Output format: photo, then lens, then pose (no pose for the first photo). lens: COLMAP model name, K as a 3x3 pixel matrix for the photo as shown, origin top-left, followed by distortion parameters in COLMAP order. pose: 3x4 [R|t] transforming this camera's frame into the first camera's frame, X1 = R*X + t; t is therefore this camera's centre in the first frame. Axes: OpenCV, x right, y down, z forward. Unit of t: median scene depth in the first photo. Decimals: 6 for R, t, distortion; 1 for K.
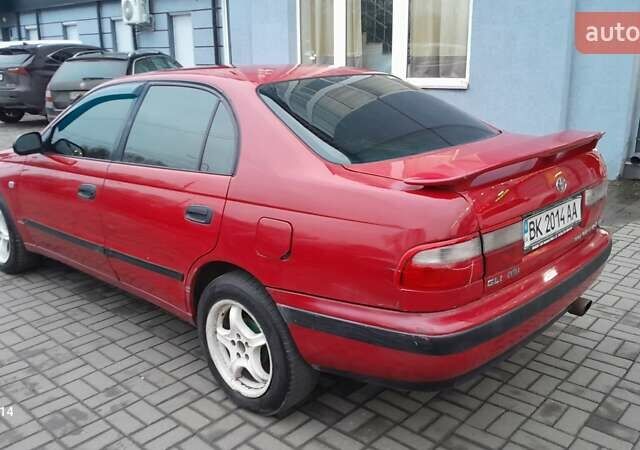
lens RADIAL K [[608.5, 0, 325.1], [0, 608.5, 226.1], [0, 0, 1]] dist [0.139857, -0.300542]
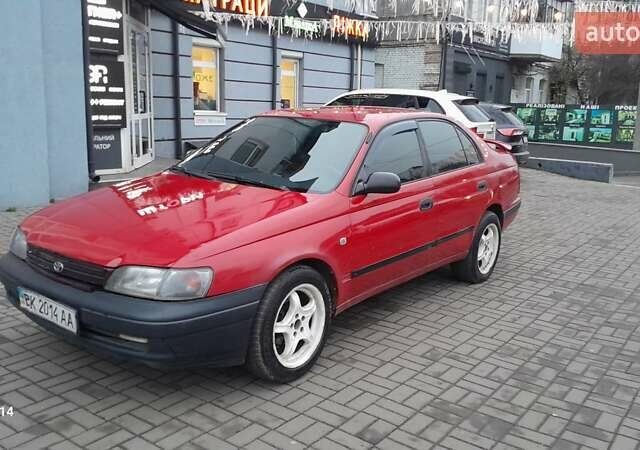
lens RADIAL K [[608.5, 0, 325.1], [0, 608.5, 226.1], [0, 0, 1]] dist [0.139857, -0.300542]
pose [[-0.095048, -0.195178, 0.976151, -1.645322], [0.242190, 0.946593, 0.212850, -0.341517], [-0.965562, 0.256645, -0.042702, 1.295344]]
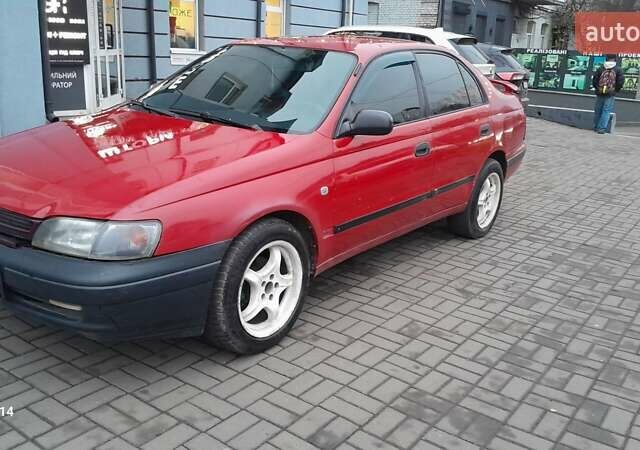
lens RADIAL K [[608.5, 0, 325.1], [0, 608.5, 226.1], [0, 0, 1]] dist [0.139857, -0.300542]
pose [[-0.100839, -0.276627, 0.955672, -1.467732], [0.229228, 0.928265, 0.292881, -0.292596], [-0.968135, 0.248601, -0.030195, 1.235452]]
